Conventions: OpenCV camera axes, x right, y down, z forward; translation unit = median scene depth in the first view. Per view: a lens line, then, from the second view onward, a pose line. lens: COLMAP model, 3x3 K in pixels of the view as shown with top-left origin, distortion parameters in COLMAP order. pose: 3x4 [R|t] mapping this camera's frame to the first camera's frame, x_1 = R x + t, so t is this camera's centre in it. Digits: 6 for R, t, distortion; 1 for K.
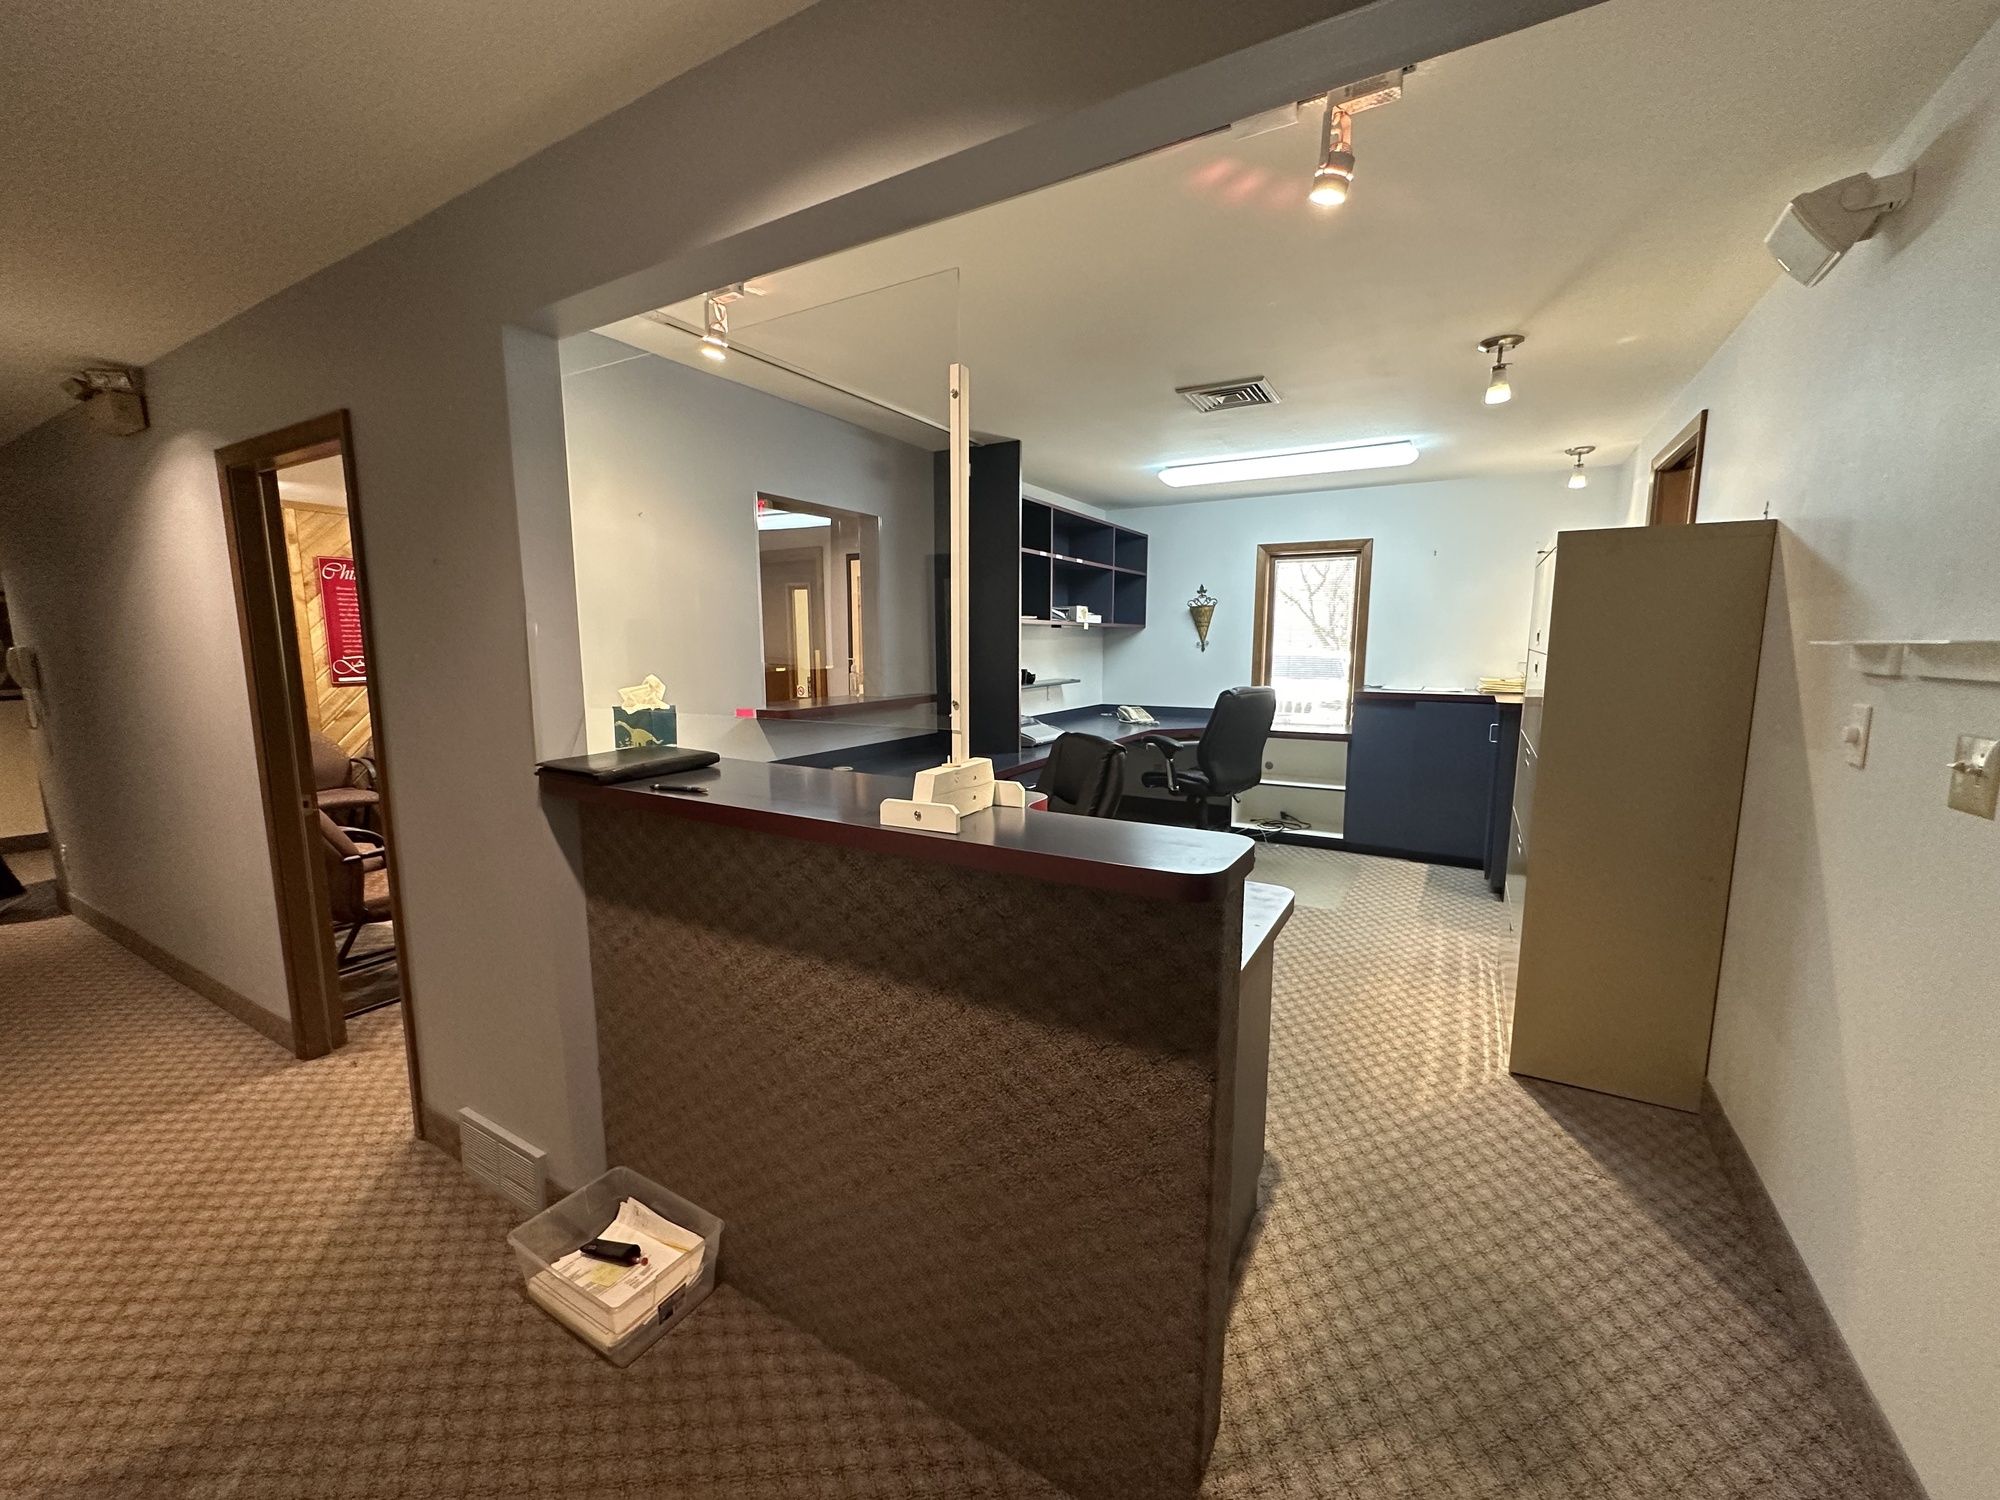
lens RADIAL K [[797.4, 0, 998.7], [0, 797.4, 748.0], [0, 0, 1]] dist [-0.002266, 0.000253]
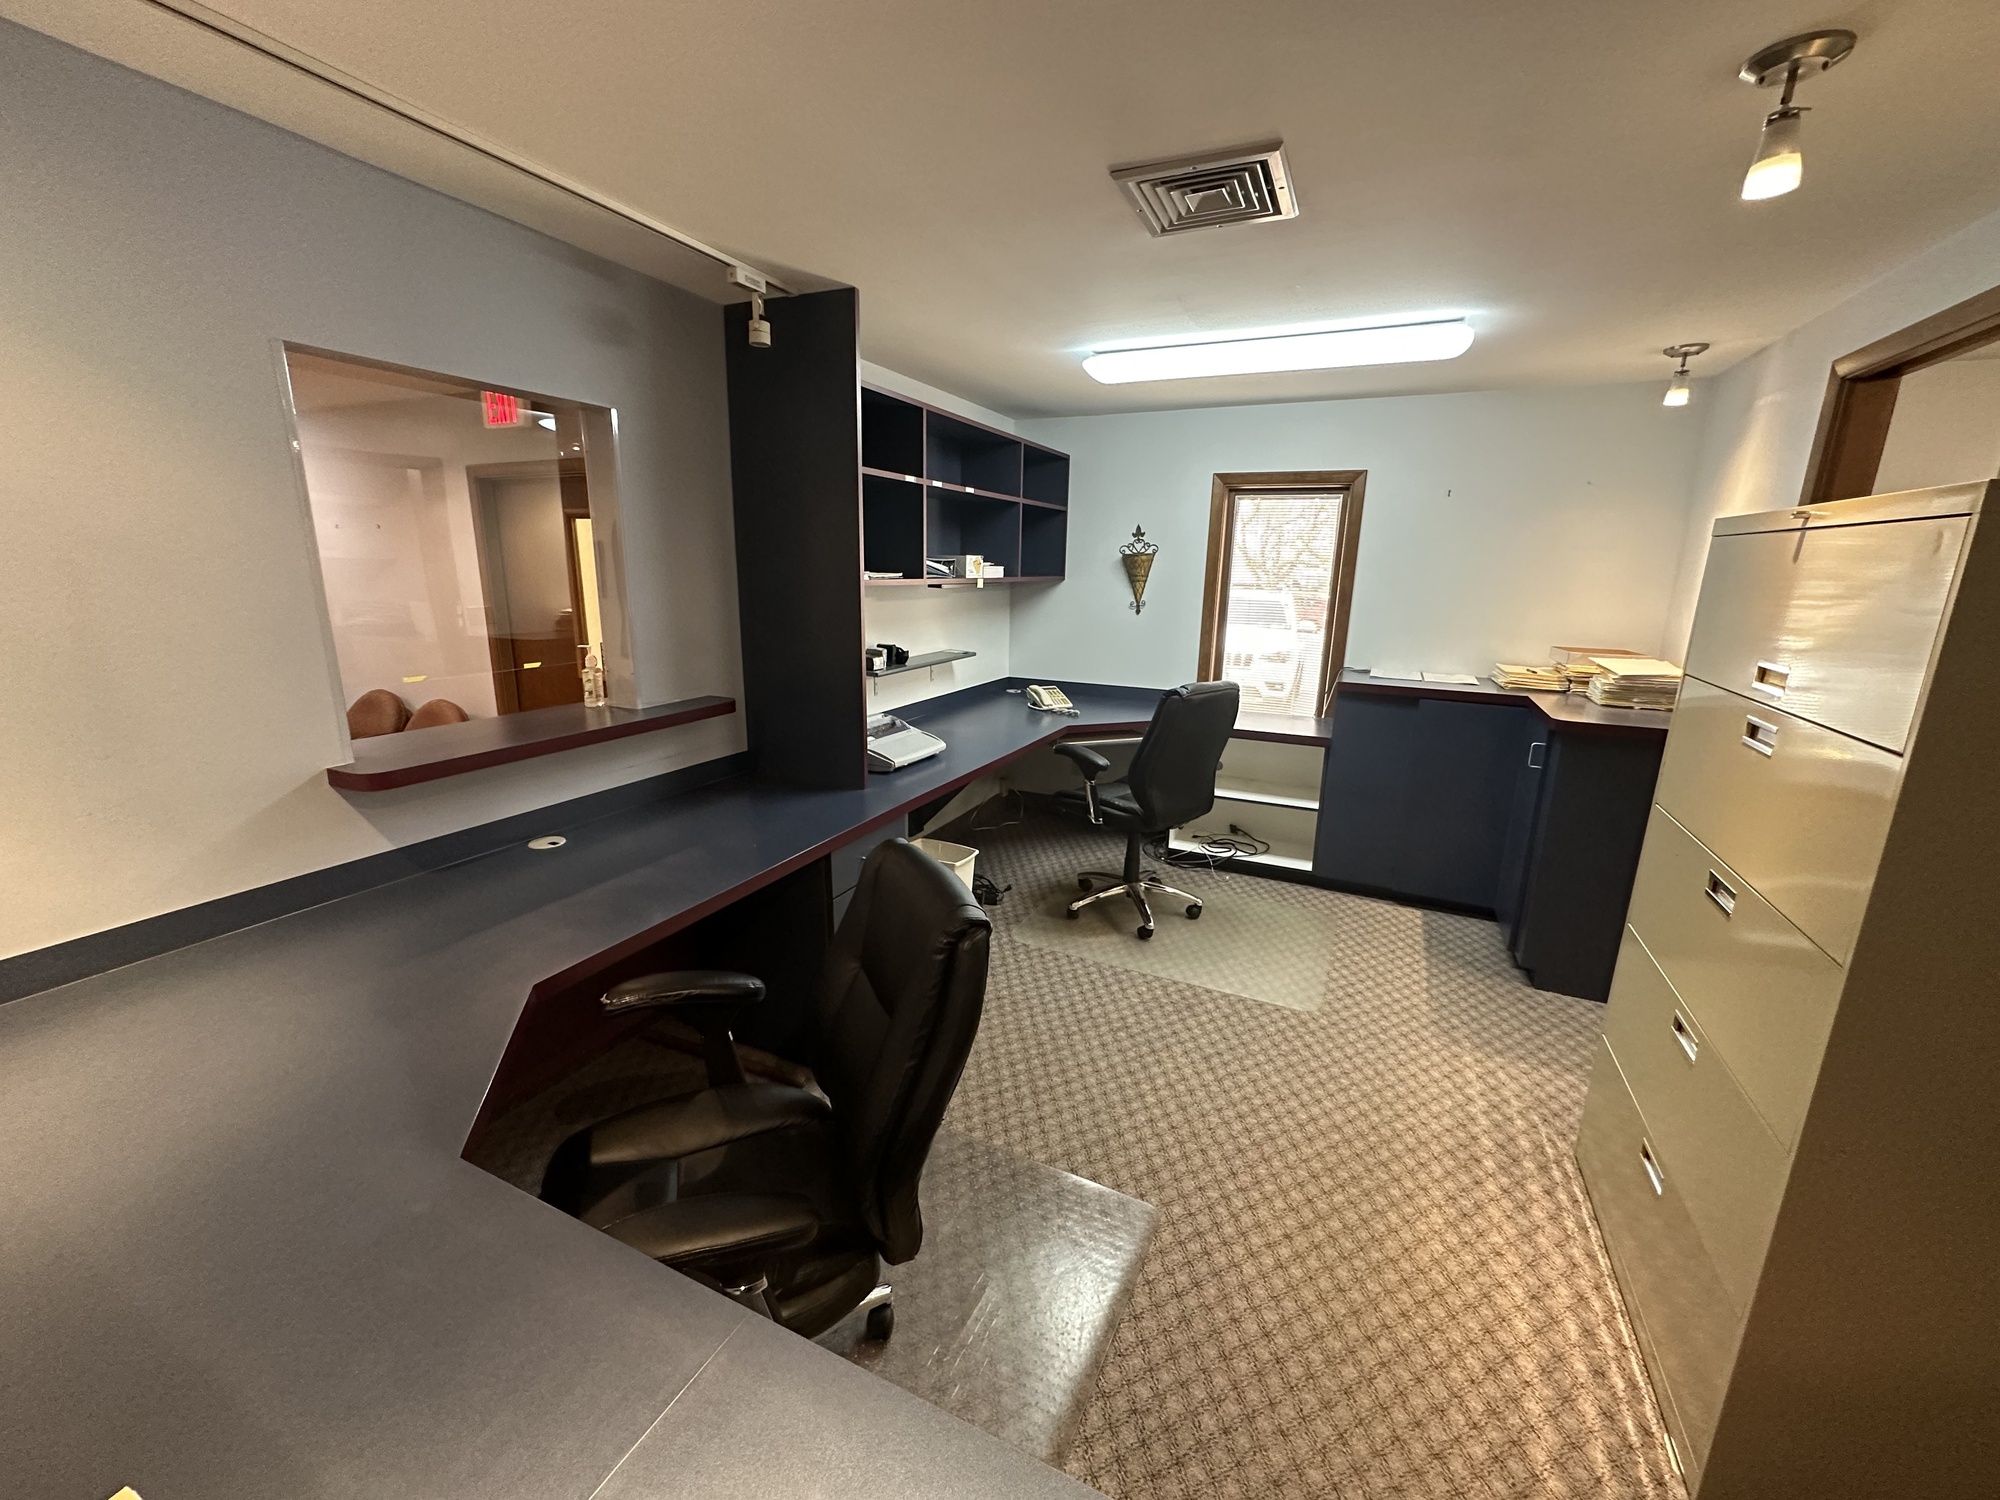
lens RADIAL K [[797.4, 0, 996.7], [0, 797.4, 745.2], [0, 0, 1]] dist [-0.002266, 0.000253]
pose [[0.996163, 0.001747, 0.087495, 0.064565], [-0.009701, 0.995843, 0.090563, -0.076058], [-0.086973, -0.091065, 0.992040, 0.285736]]
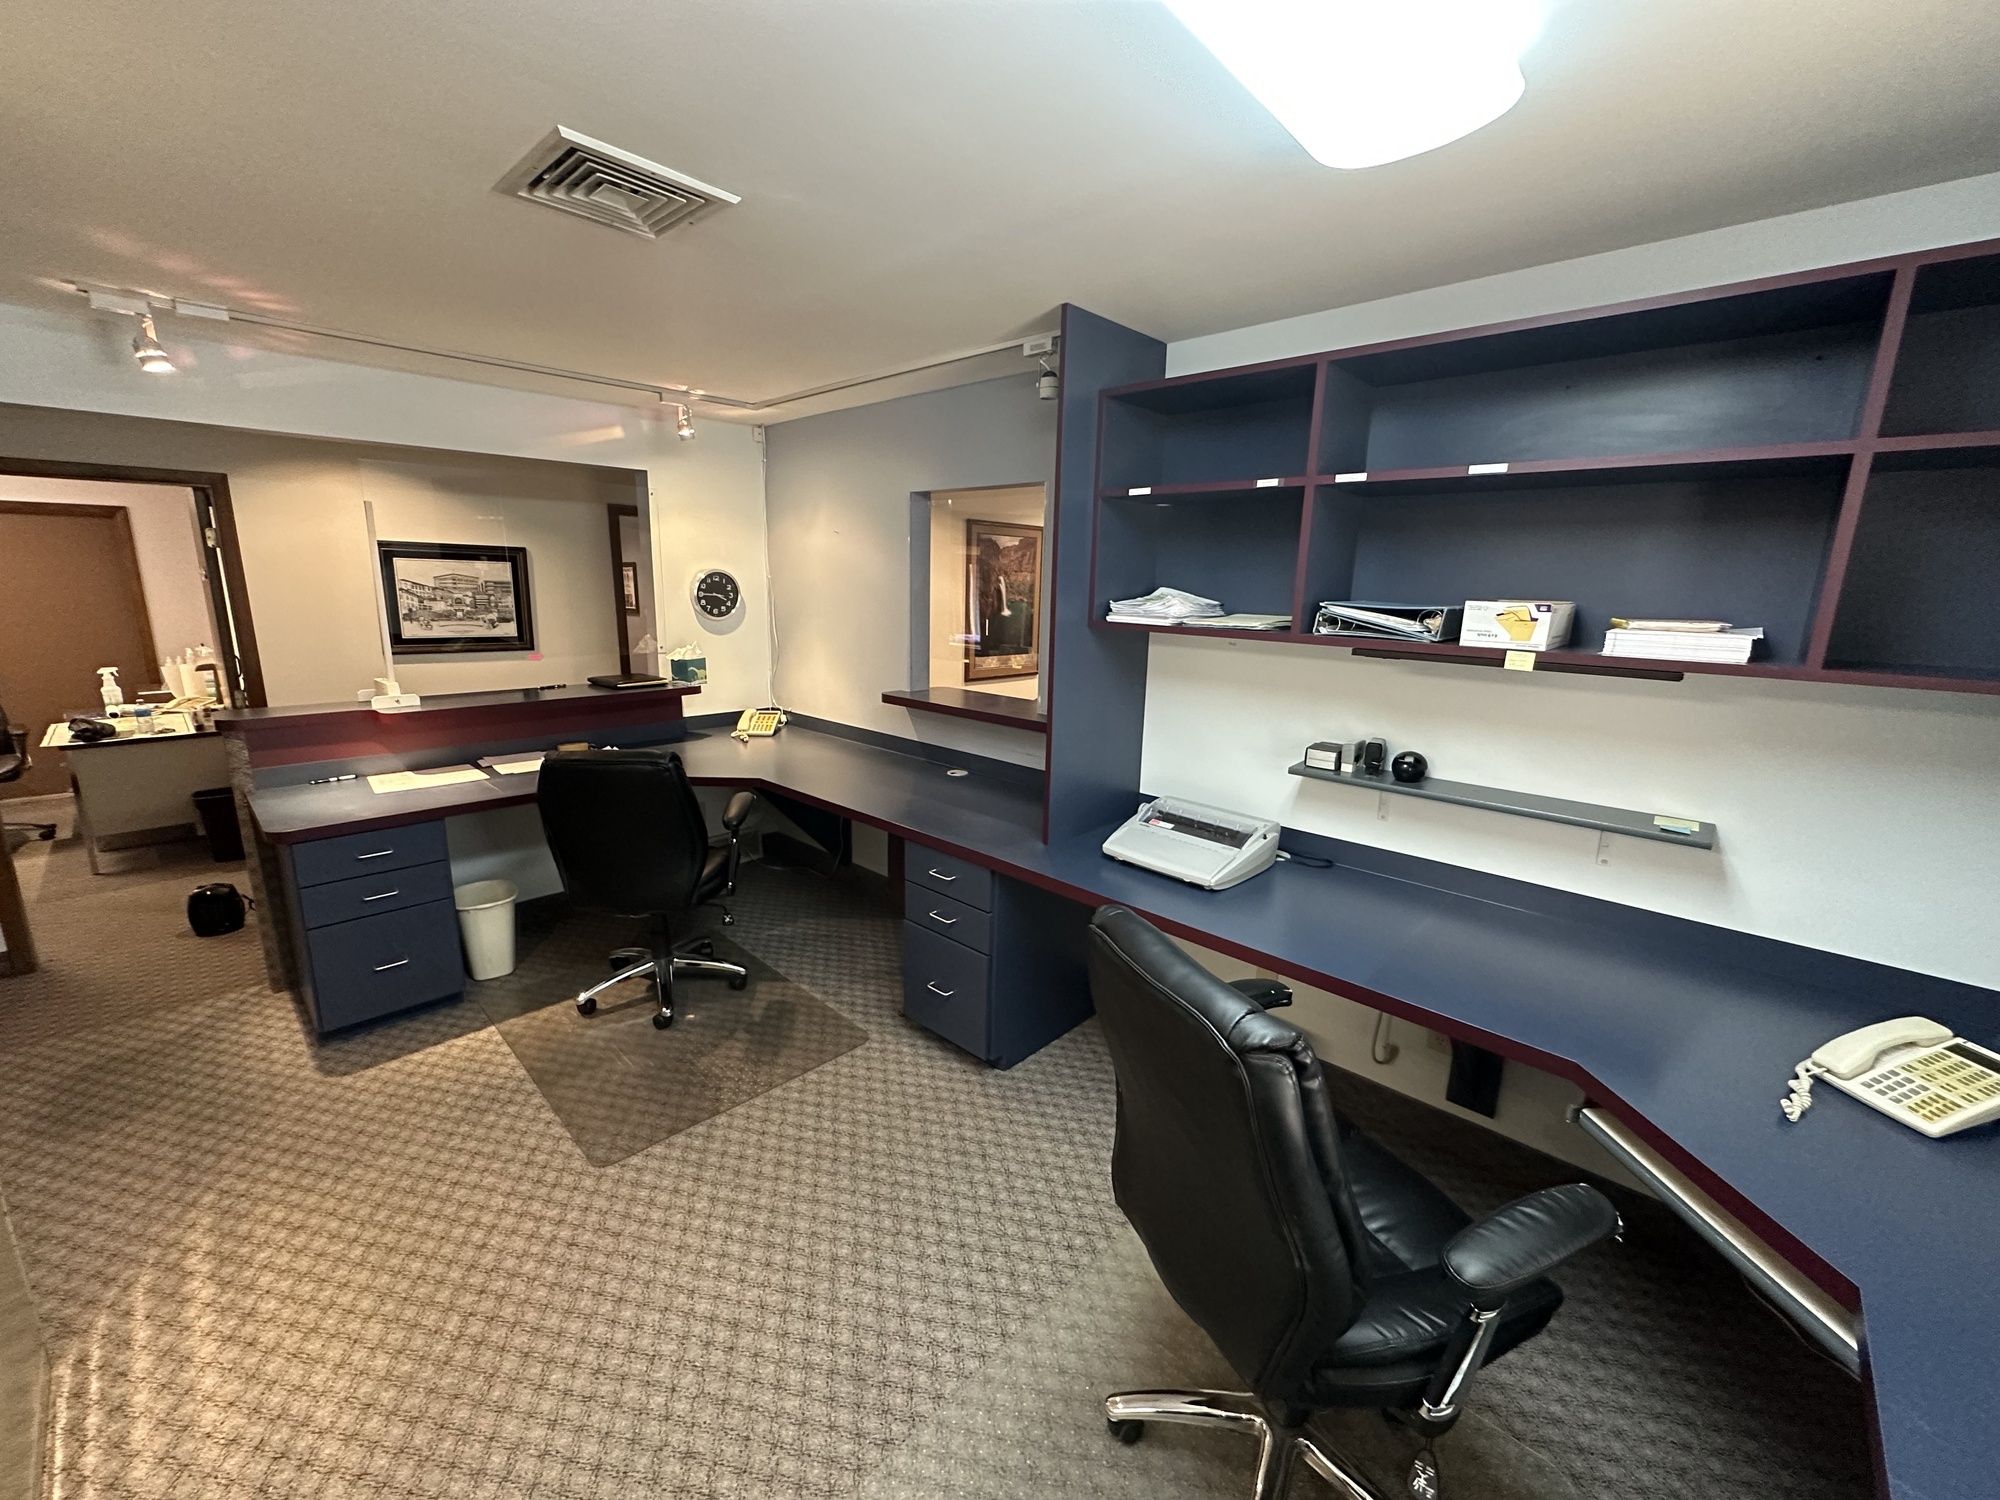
lens RADIAL K [[797.4, 0, 1005.2], [0, 797.4, 746.2], [0, 0, 1]] dist [-0.002266, 0.000253]
pose [[-0.215532, 0.199644, -0.955870, 0.505450], [-0.151484, 0.960191, 0.234704, -0.171507], [0.964675, 0.195385, -0.176708, 0.899069]]
